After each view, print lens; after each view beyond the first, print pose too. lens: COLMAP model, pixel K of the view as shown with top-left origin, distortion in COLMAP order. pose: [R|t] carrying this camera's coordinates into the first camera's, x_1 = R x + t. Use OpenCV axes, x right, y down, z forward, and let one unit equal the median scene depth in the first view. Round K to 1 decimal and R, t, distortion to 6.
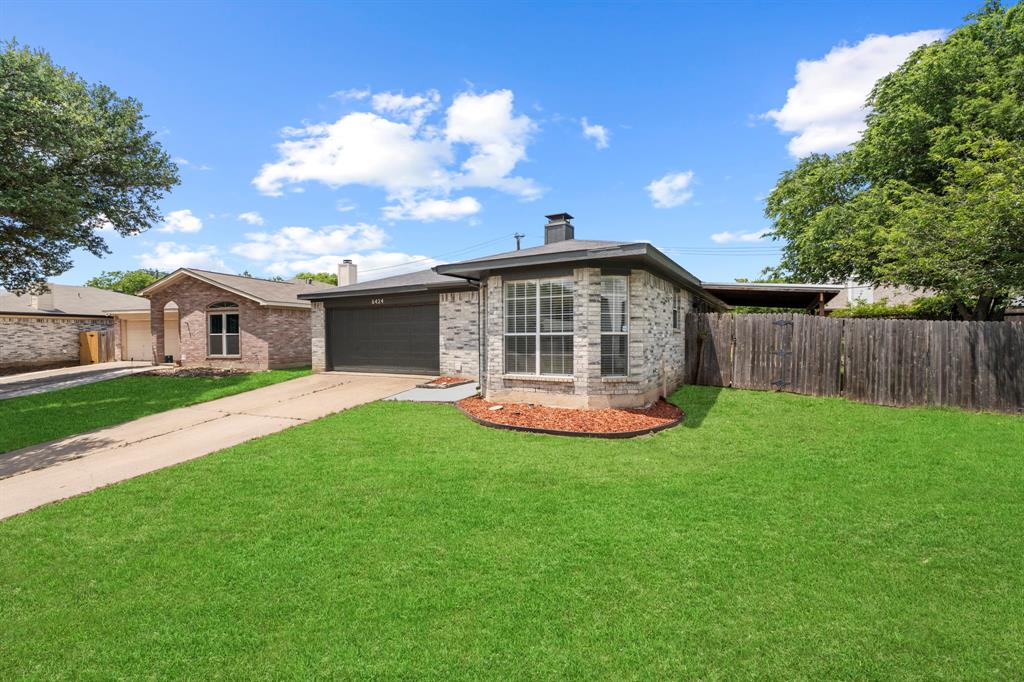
lens RADIAL K [[454.6, 0, 510.5], [0, 454.6, 346.6], [0, 0, 1]] dist [-0.000519, 0.000172]
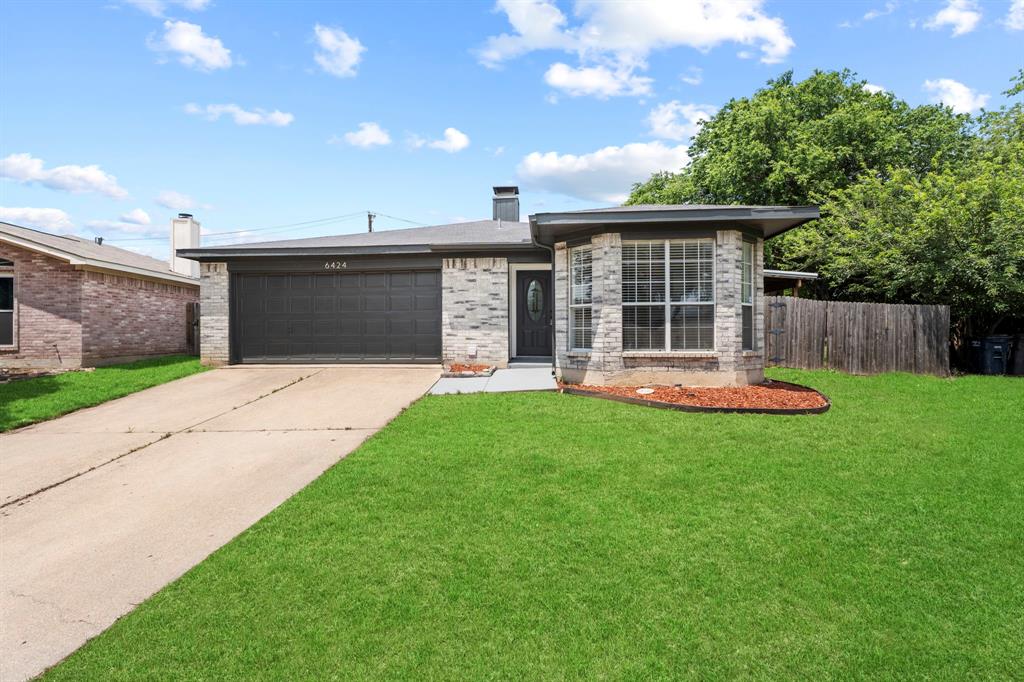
lens RADIAL K [[463.5, 0, 511.3], [0, 463.5, 336.1], [0, 0, 1]] dist [-0.001598, -0.000729]
pose [[0.898441, 0.000339, 0.439095, -0.411661], [0.007327, 0.999849, -0.015764, 0.031783], [-0.439034, 0.017380, 0.898302, 0.238589]]
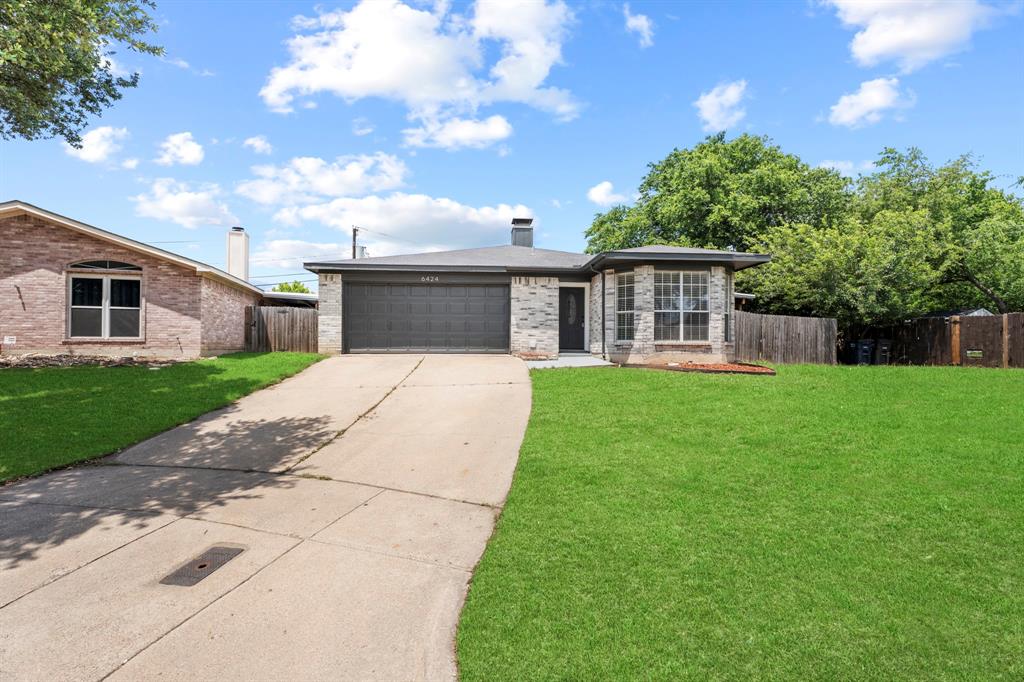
lens RADIAL K [[459.5, 0, 510.5], [0, 459.5, 354.1], [0, 0, 1]] dist [0.000369, -0.001289]
pose [[0.823949, 0.003281, 0.566655, -0.796532], [0.000879, 0.999975, -0.007068, 0.076750], [-0.566664, 0.006322, 0.823925, 0.108171]]
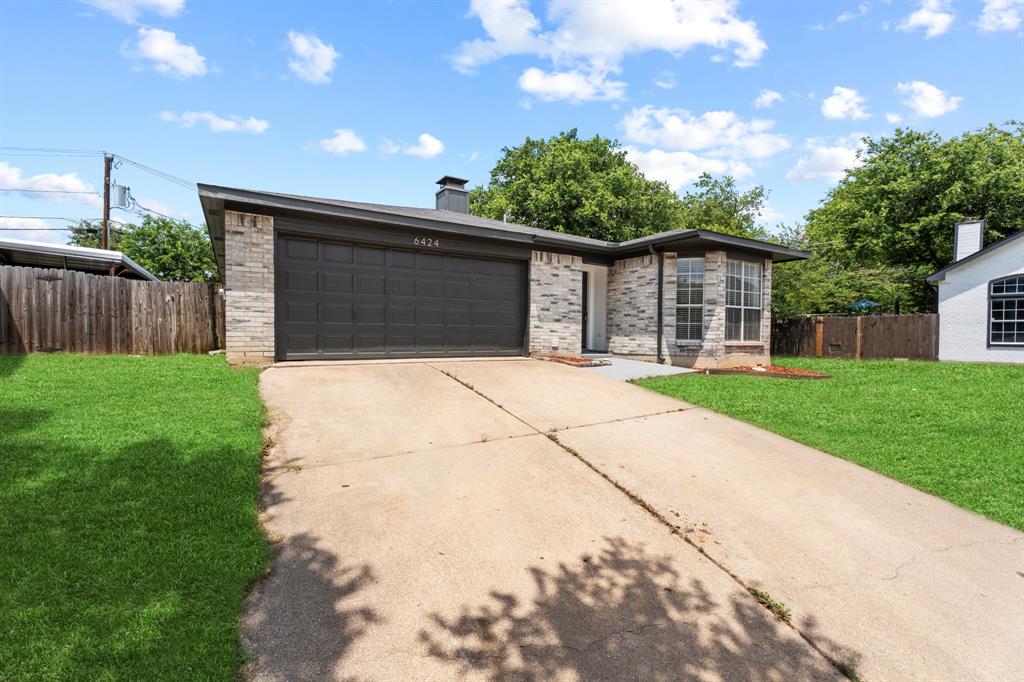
lens RADIAL K [[454.6, 0, 510.5], [0, 454.6, 346.6], [0, 0, 1]] dist [-0.000519, 0.000172]
pose [[0.457072, -0.010486, 0.889368, -0.896671], [0.004594, 0.999945, 0.009429, 0.043155], [-0.889418, -0.000224, 0.457095, 0.693100]]
